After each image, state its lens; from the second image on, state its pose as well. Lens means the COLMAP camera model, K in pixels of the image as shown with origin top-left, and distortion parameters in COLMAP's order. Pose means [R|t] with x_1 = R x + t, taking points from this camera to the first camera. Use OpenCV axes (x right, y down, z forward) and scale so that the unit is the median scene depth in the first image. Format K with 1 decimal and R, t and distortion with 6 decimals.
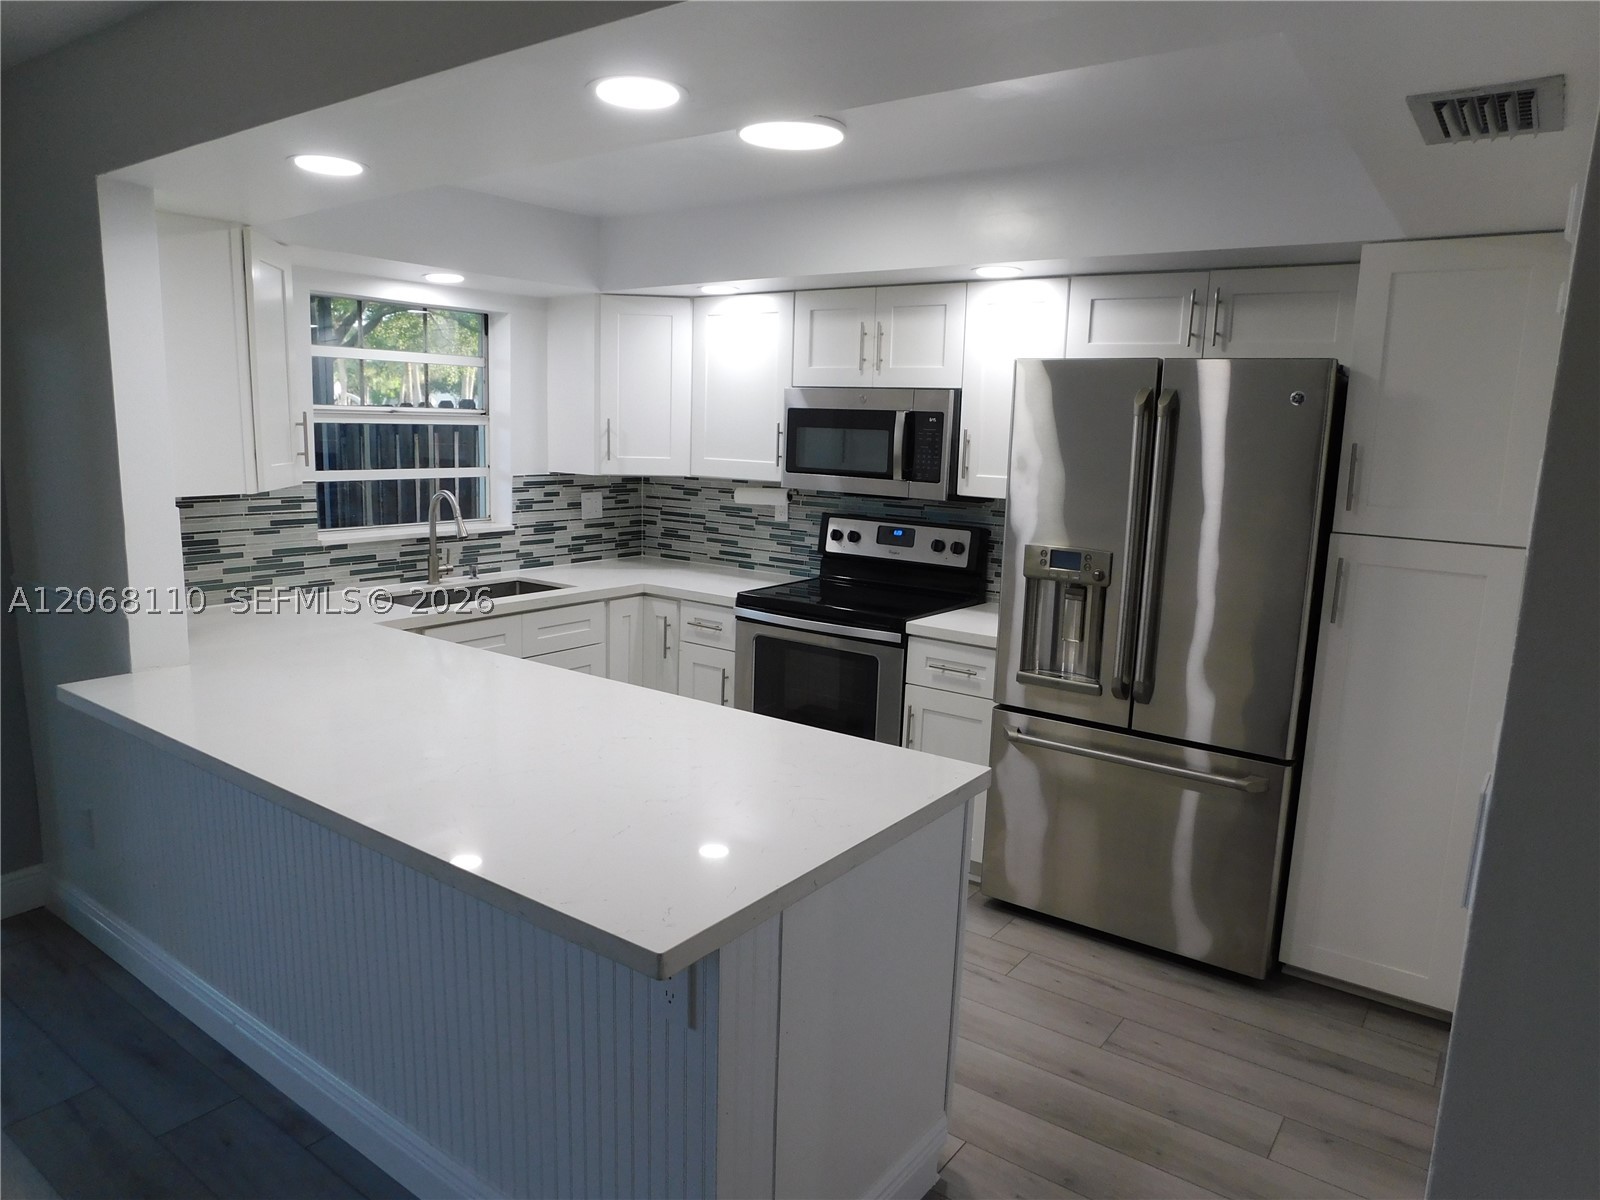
lens RADIAL K [[1051.7, 0, 801.9], [0, 1051.7, 594.9], [0, 0, 1]] dist [-0.071769, 0.050408]
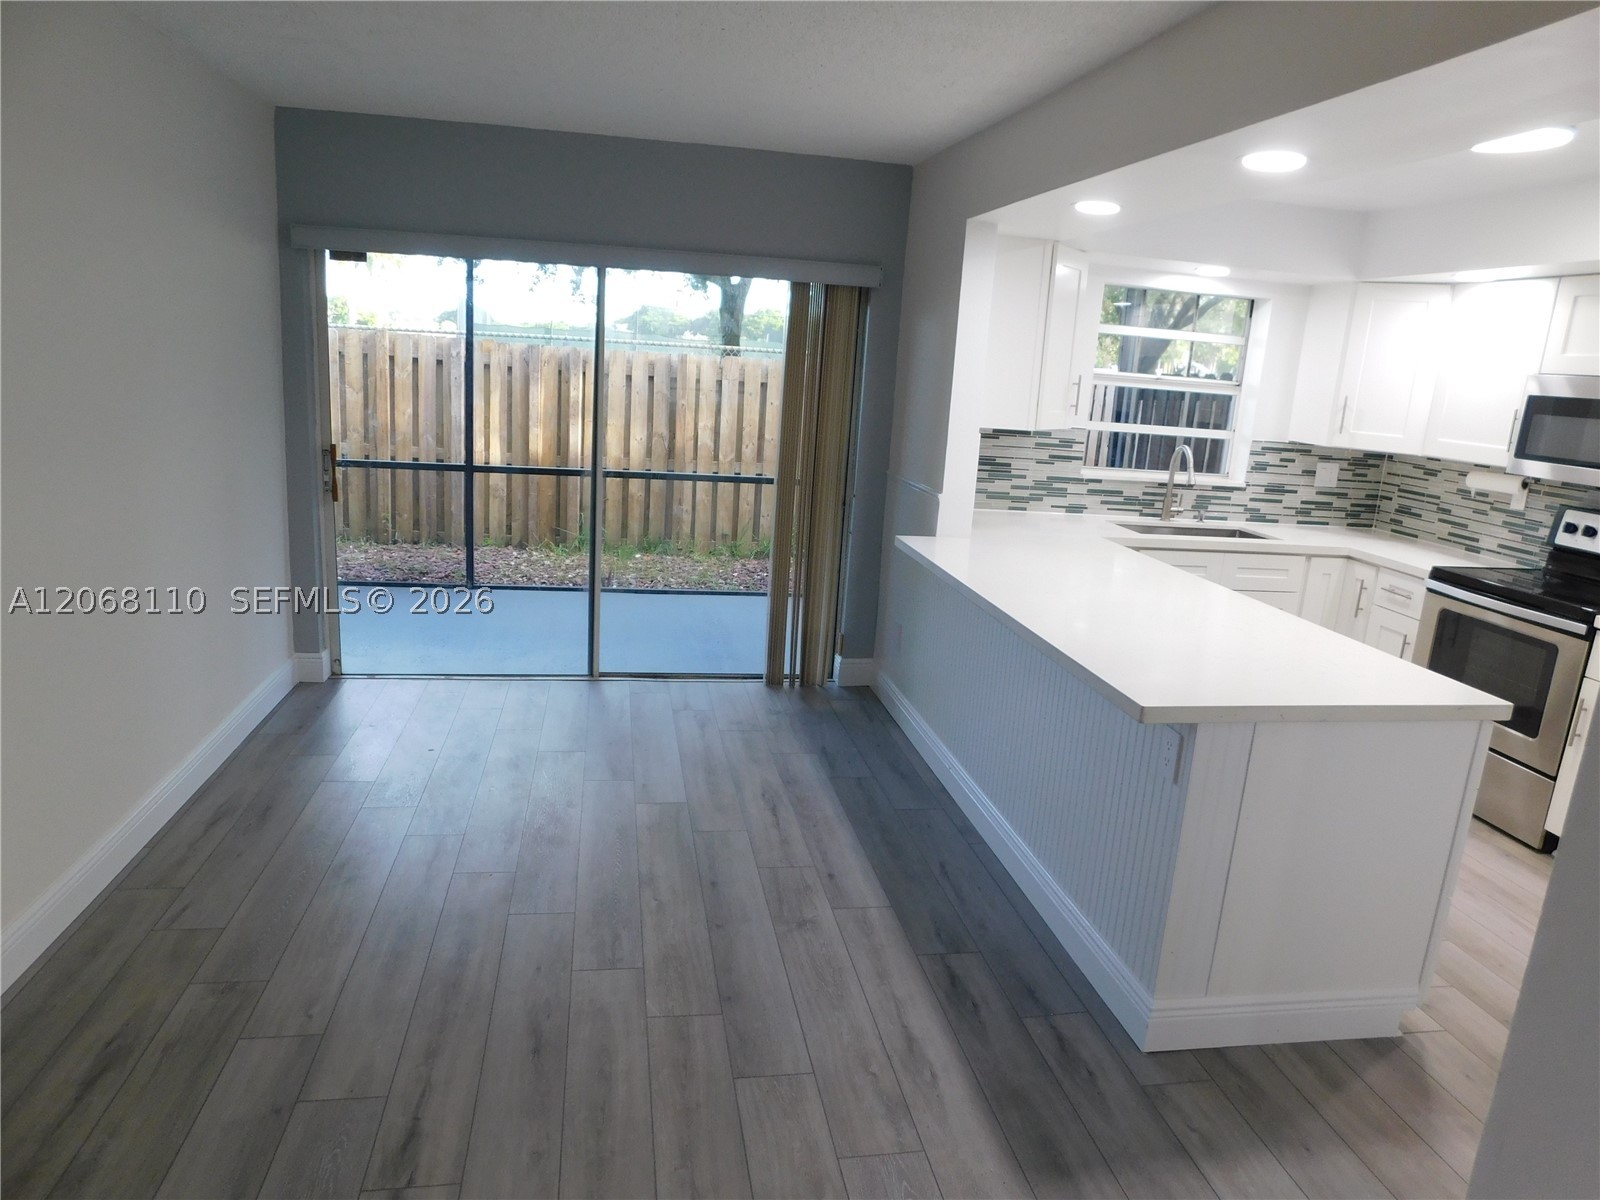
lens RADIAL K [[1051.7, 0, 800.4], [0, 1051.7, 594.0], [0, 0, 1]] dist [-0.071769, 0.050408]
pose [[0.721065, 0.174795, -0.670456, 0.178333], [-0.157561, 0.983669, 0.086999, 0.035156], [0.674714, 0.042906, 0.736831, -0.193885]]
